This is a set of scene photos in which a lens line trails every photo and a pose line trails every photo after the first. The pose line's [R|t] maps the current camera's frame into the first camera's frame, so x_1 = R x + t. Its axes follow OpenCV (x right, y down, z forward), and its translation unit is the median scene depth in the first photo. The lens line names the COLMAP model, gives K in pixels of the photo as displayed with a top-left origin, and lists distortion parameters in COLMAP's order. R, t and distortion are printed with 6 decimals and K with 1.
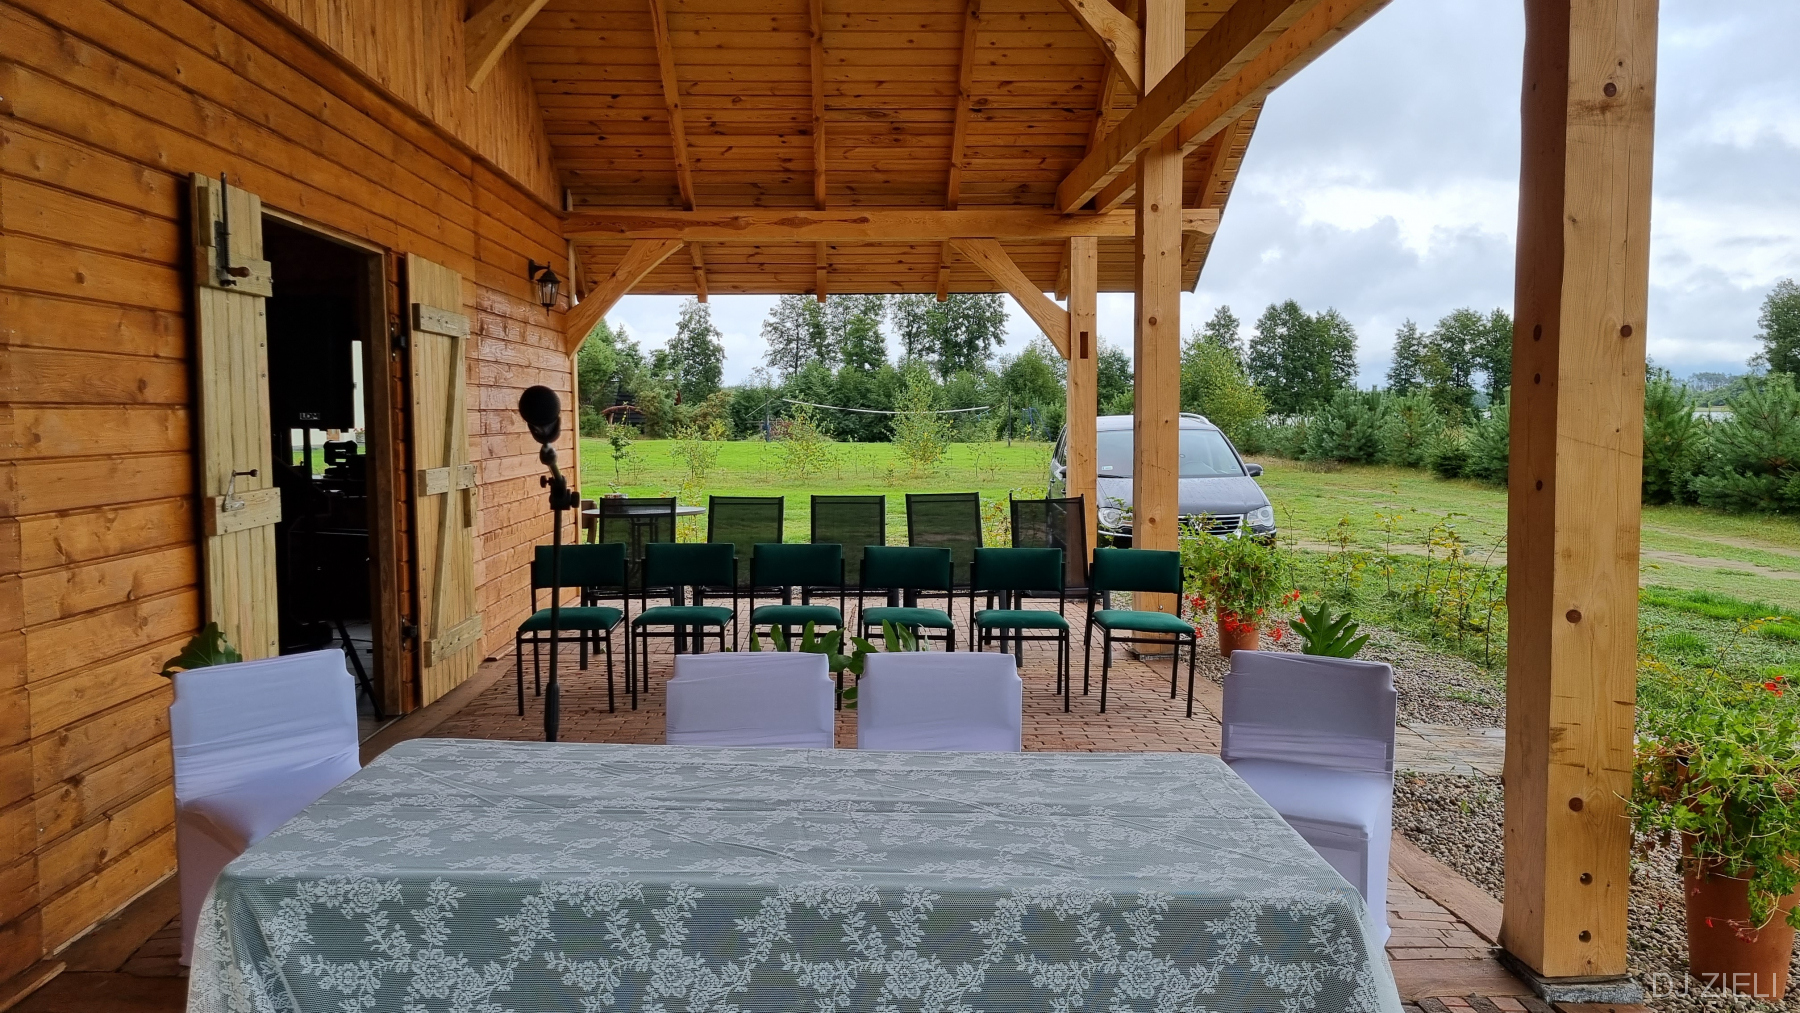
lens RADIAL K [[1348.5, 0, 907.0], [0, 1348.5, 510.4], [0, 0, 1]] dist [0.053918, -0.033334]
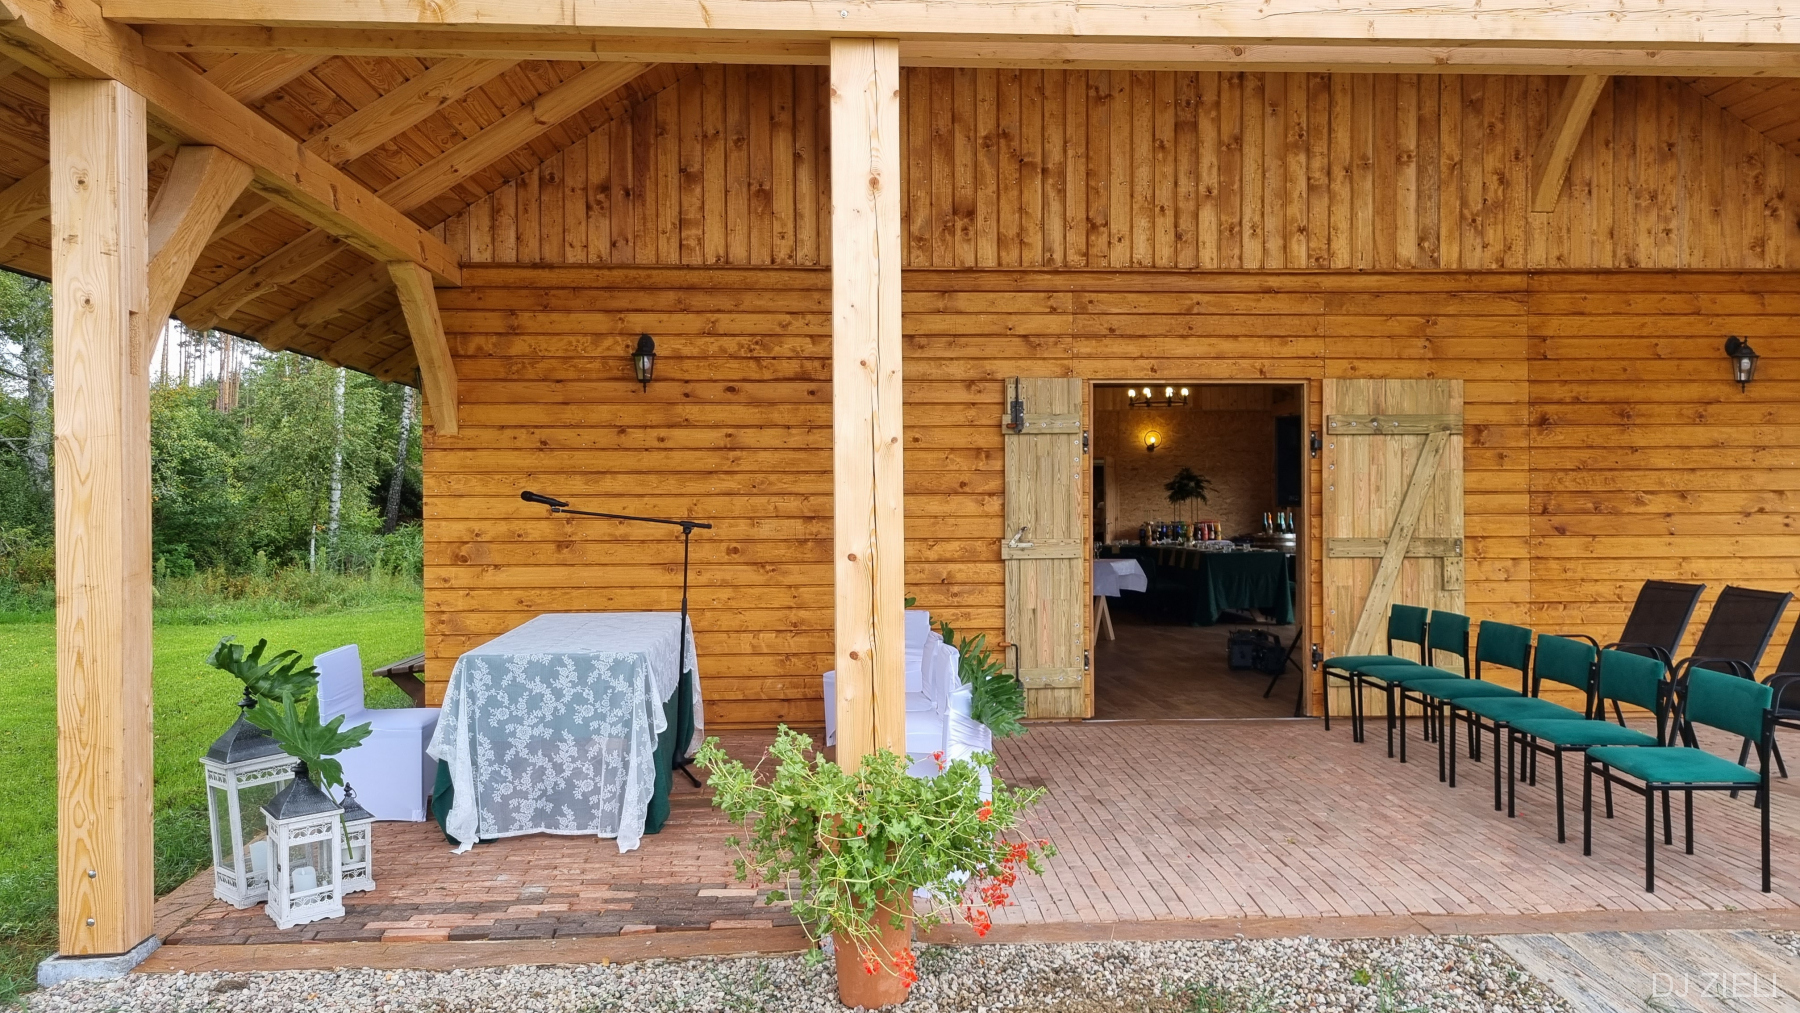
lens RADIAL K [[1348.5, 0, 940.0], [0, 1348.5, 483.3], [0, 0, 1]] dist [0.053918, -0.033334]
pose [[0.025733, 0.016163, -0.999538, 1.636911], [-0.069146, 0.997503, 0.014350, -0.128208], [0.997275, 0.068744, 0.026786, 0.956610]]
